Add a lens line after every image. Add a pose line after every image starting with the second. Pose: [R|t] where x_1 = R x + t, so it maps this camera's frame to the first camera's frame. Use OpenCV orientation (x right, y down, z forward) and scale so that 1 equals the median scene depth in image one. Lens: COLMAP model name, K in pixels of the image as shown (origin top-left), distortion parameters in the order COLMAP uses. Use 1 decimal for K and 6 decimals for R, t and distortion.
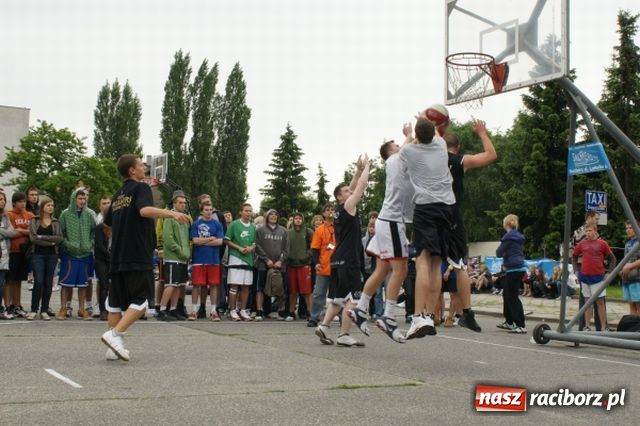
lens RADIAL K [[819.1, 0, 318.8], [0, 819.1, 214.4], [0, 0, 1]] dist [-0.016638, -0.001549]
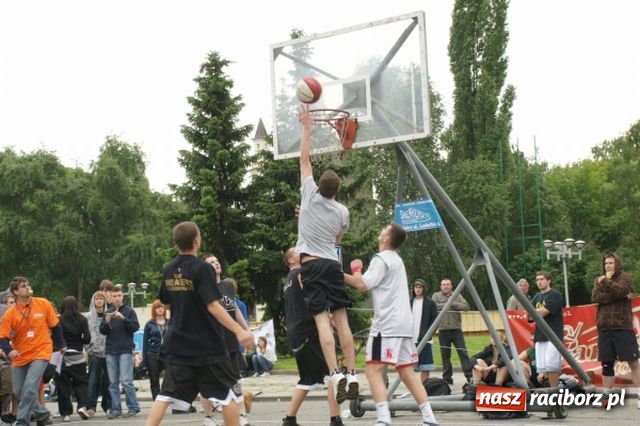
lens RADIAL K [[1143.9, 0, 320.2], [0, 1143.9, 236.4], [0, 0, 1]] dist [0.056289, 0.073200]
pose [[0.893245, -0.027462, 0.448730, -0.083101], [0.042313, 0.998837, -0.023102, -0.003771], [-0.447574, 0.039623, 0.893369, -0.034761]]
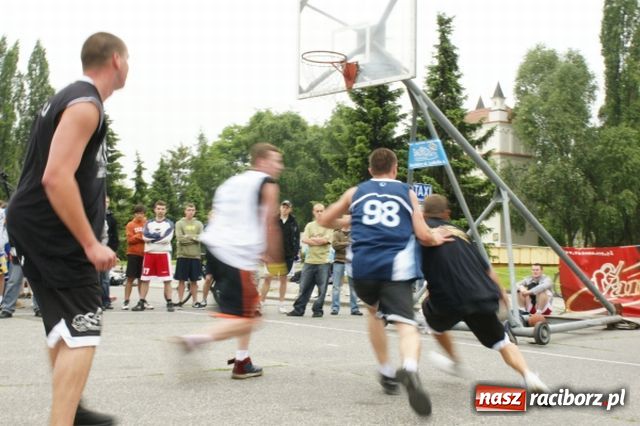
lens RADIAL K [[845.1, 0, 318.7], [0, 845.1, 211.1], [0, 0, 1]] dist [-0.010383, -0.015460]
pose [[0.974545, 0.007716, 0.224059, -0.012631], [-0.009567, 0.999928, 0.007177, 0.000074], [-0.223987, -0.009138, 0.974549, -0.011078]]
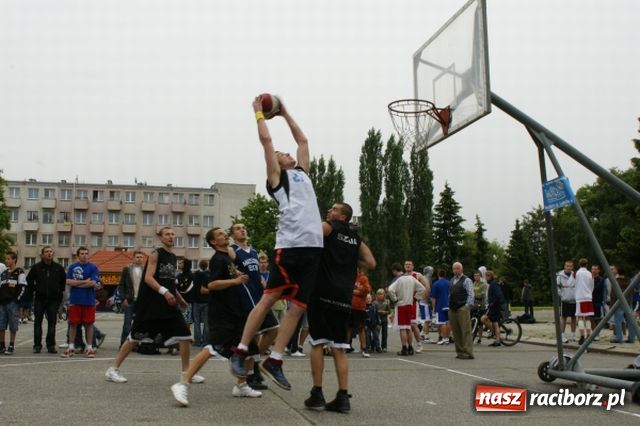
lens RADIAL K [[686.0, 0, 319.4], [0, 686.0, 211.3], [0, 0, 1]] dist [-0.086696, 0.038364]
pose [[0.956766, -0.059400, -0.284729, 0.062020], [0.037687, 0.995990, -0.081145, 0.001835], [0.288407, 0.066906, 0.955167, 0.028929]]
